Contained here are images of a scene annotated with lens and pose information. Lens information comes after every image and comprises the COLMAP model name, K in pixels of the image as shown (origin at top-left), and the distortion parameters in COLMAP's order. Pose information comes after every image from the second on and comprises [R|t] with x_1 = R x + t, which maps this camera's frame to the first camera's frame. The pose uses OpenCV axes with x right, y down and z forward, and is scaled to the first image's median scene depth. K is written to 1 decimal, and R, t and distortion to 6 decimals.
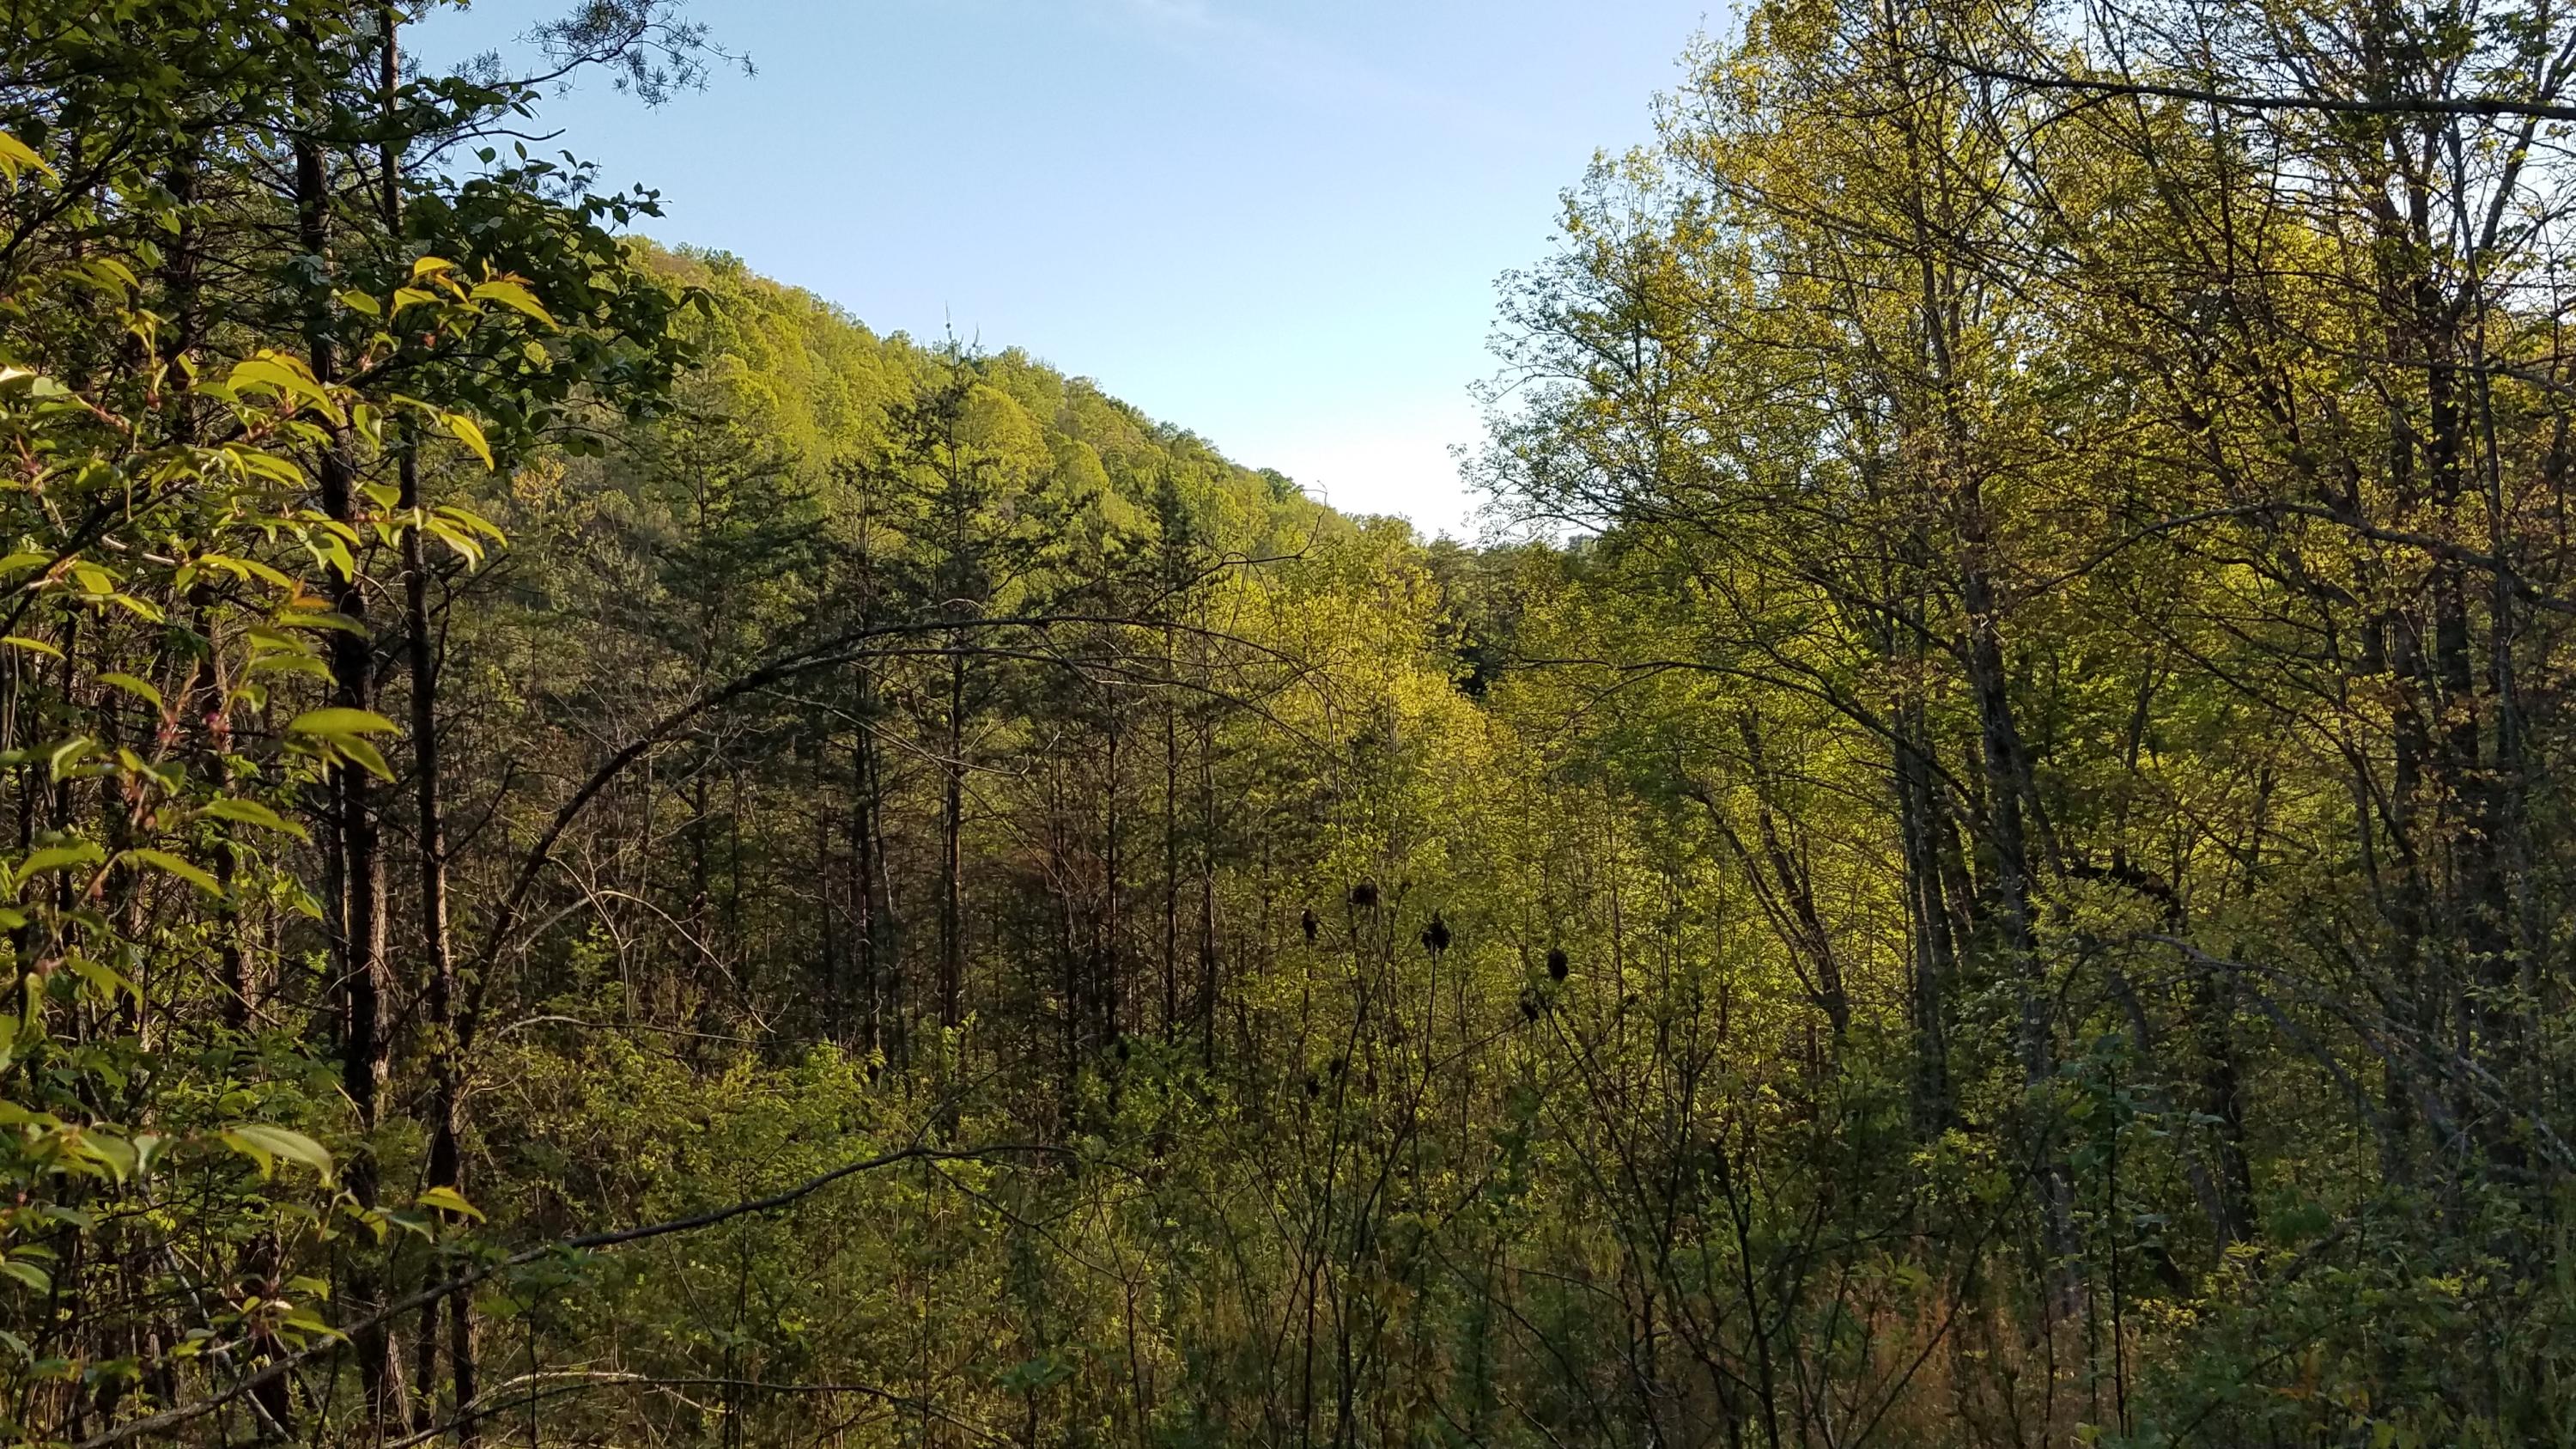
lens RADIAL K [[2021.7, 0, 1280.8], [0, 2021.7, 773.9], [0, 0, 1]] dist [0.217552, -0.393136]
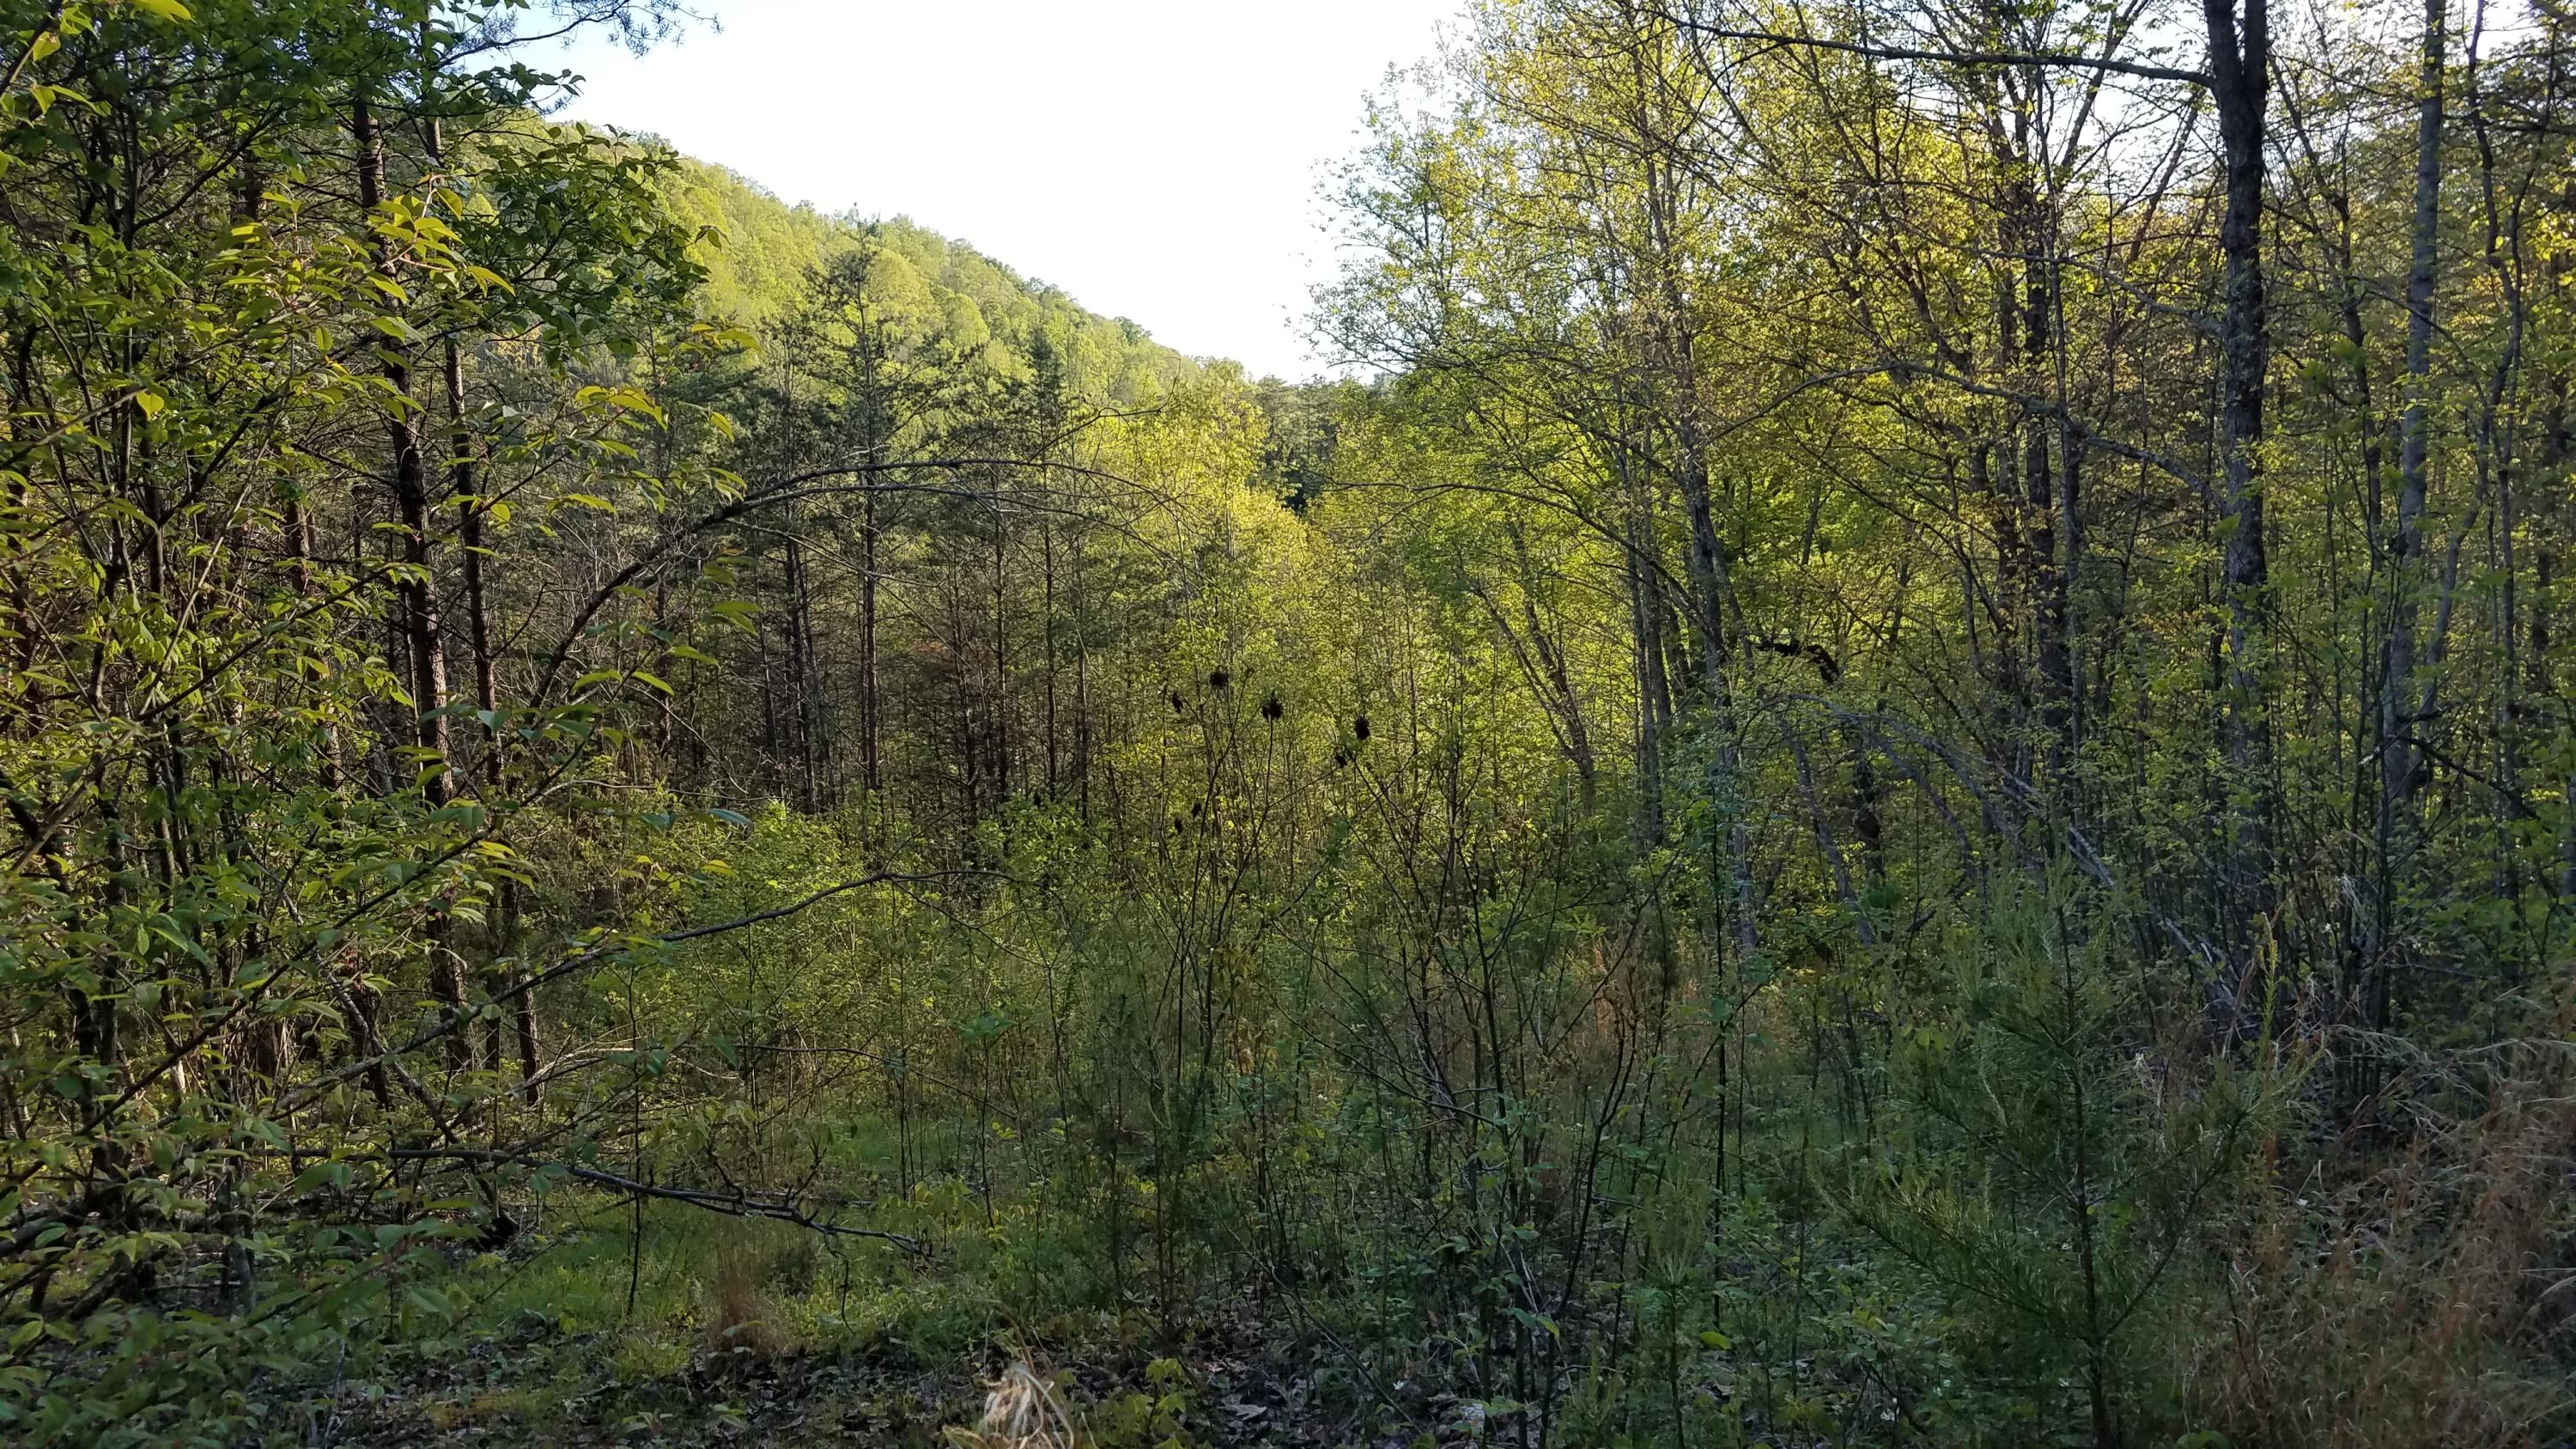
lens RADIAL K [[2021.7, 0, 1280.8], [0, 2021.7, 773.9], [0, 0, 1]] dist [0.217552, -0.393136]
pose [[0.996074, -0.020316, 0.086158, -0.023804], [0.010716, 0.993824, 0.110450, -0.017654], [-0.087870, -0.109093, 0.990140, -0.235969]]
